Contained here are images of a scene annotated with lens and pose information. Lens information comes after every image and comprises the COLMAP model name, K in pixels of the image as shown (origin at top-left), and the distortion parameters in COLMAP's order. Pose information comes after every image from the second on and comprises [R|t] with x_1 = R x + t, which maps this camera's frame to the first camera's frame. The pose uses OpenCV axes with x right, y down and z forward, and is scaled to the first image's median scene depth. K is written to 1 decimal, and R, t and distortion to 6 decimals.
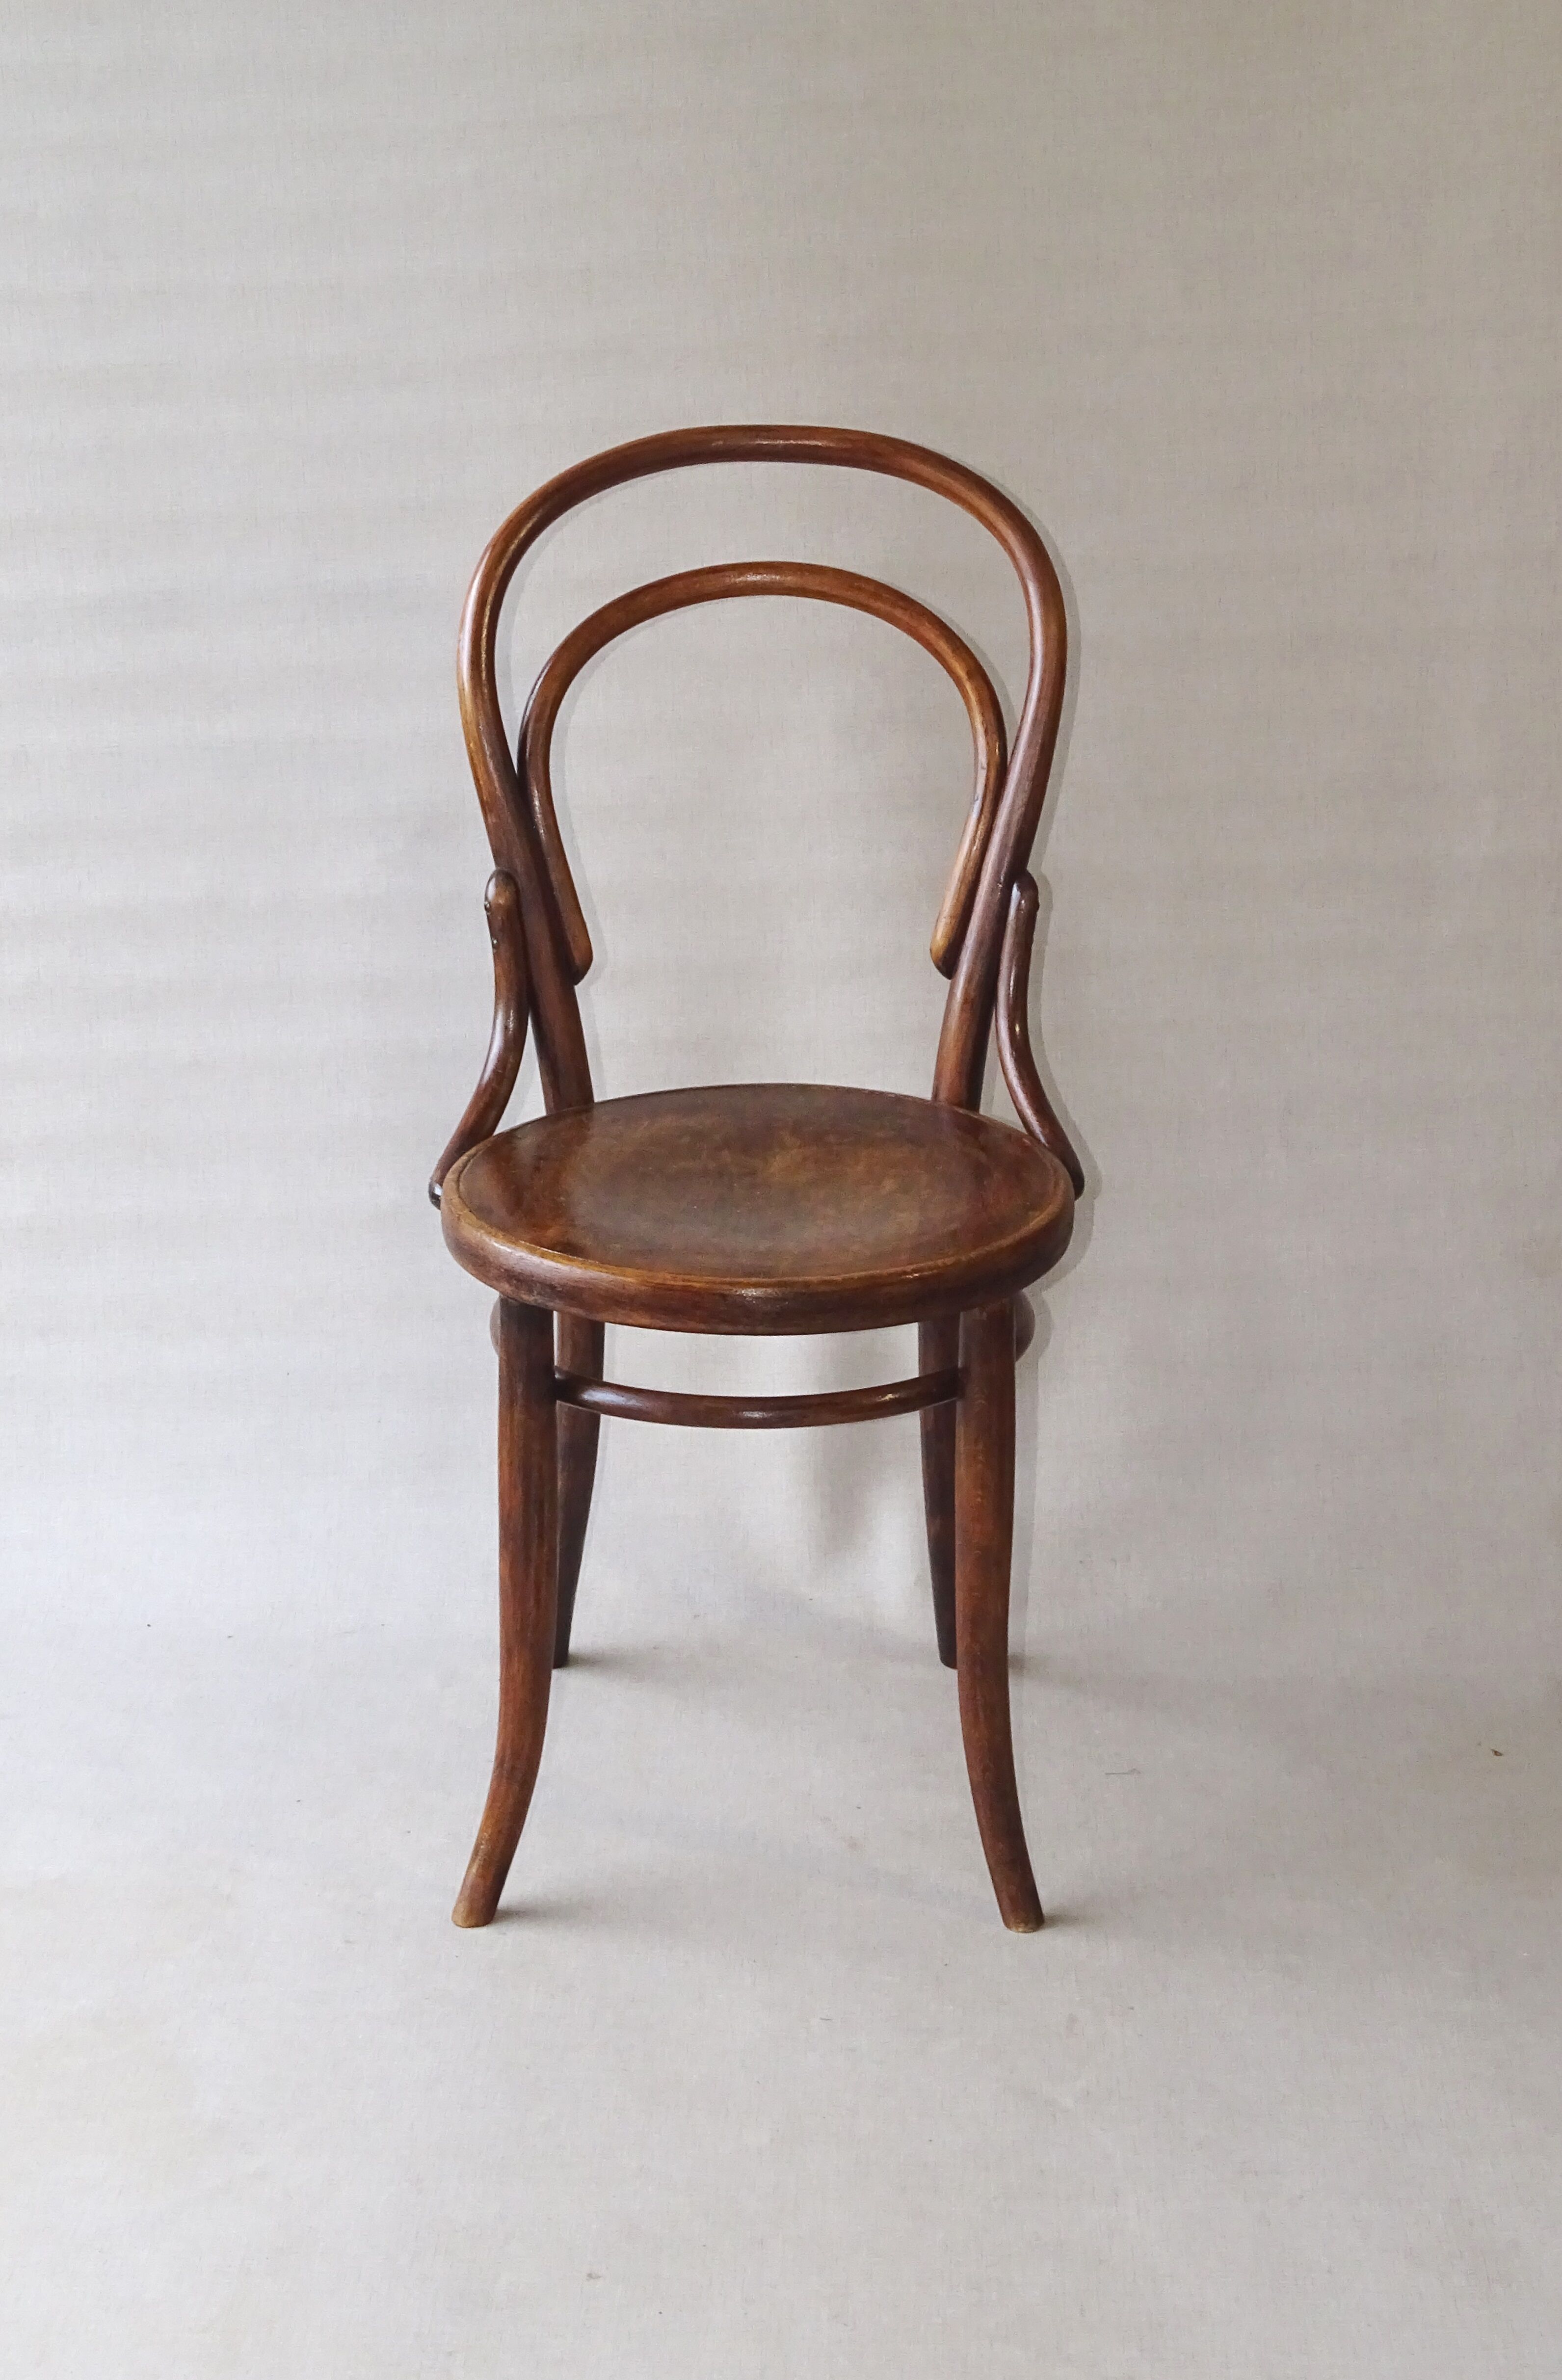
lens RADIAL K [[1995.1, 0, 770.4], [0, 1995.1, 1040.0], [0, 0, 1]] dist [-0.027508, 0.015623]
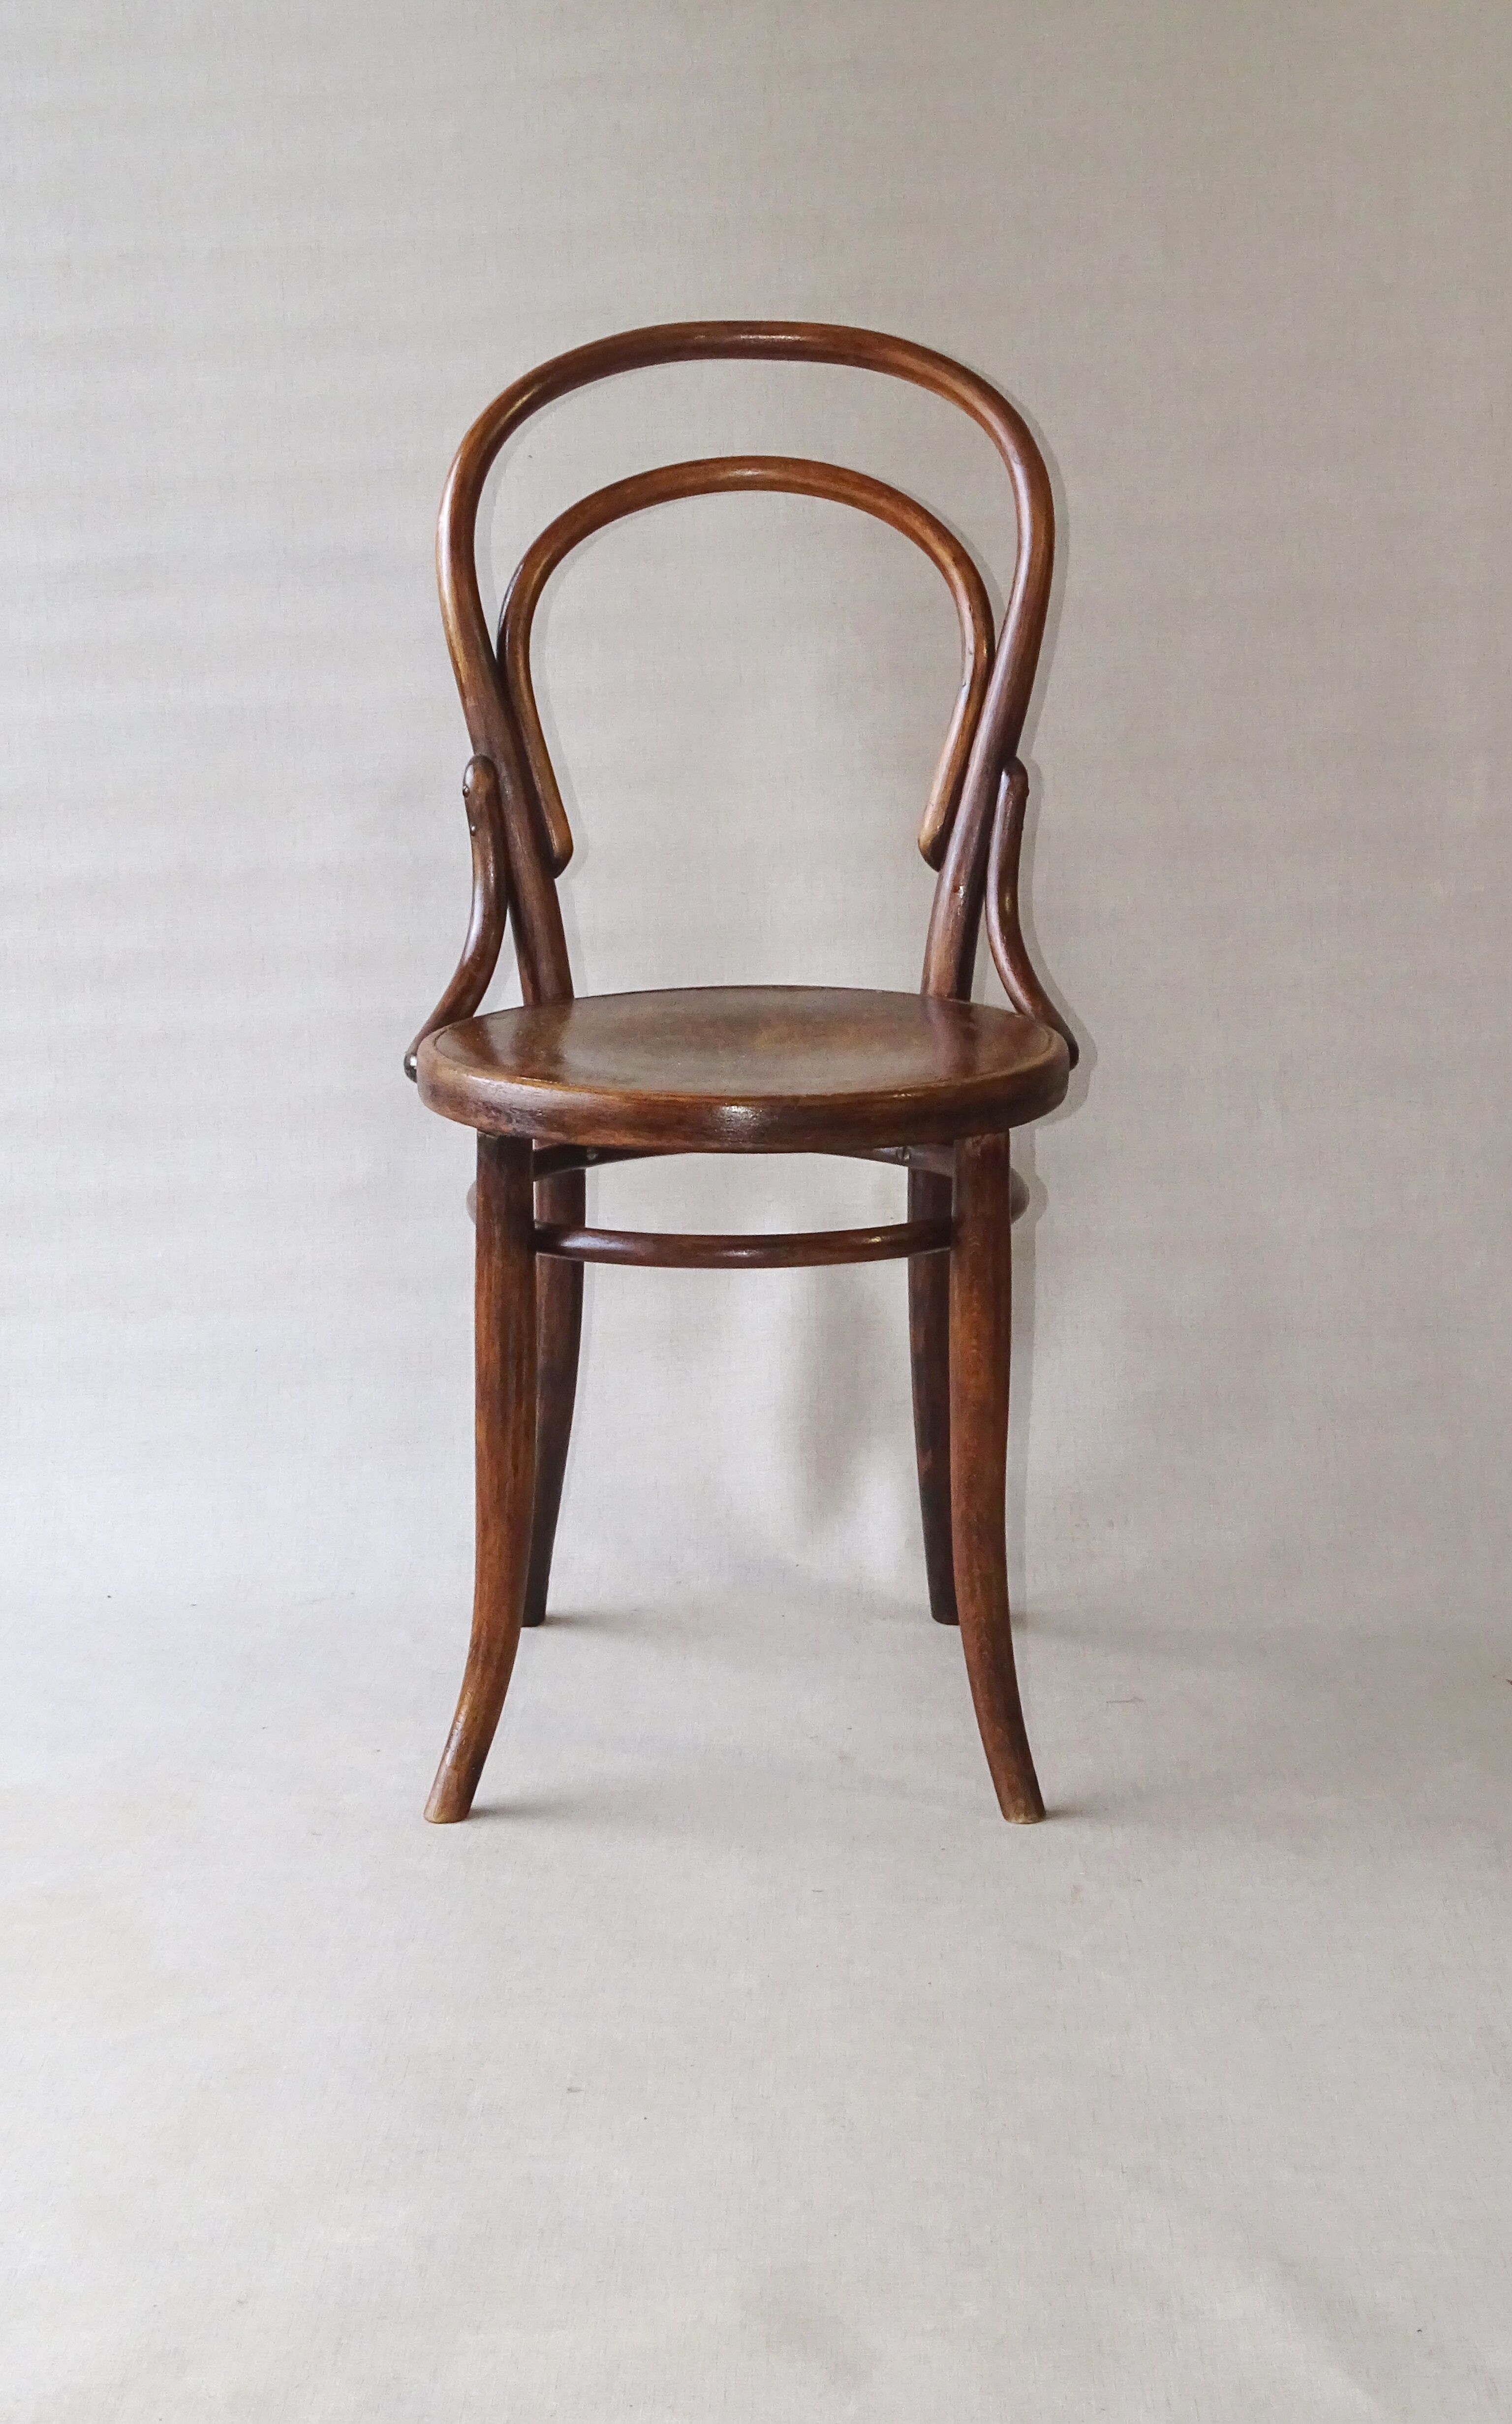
lens RADIAL K [[2027.7, 0, 755.7], [0, 2027.7, 1110.7], [0, 0, 1]] dist [-0.020544, 0.008164]
pose [[0.999989, -0.002577, 0.003988, -0.003824], [0.002773, 0.998752, -0.049864, 0.137236], [-0.003854, 0.049874, 0.998748, 0.012107]]
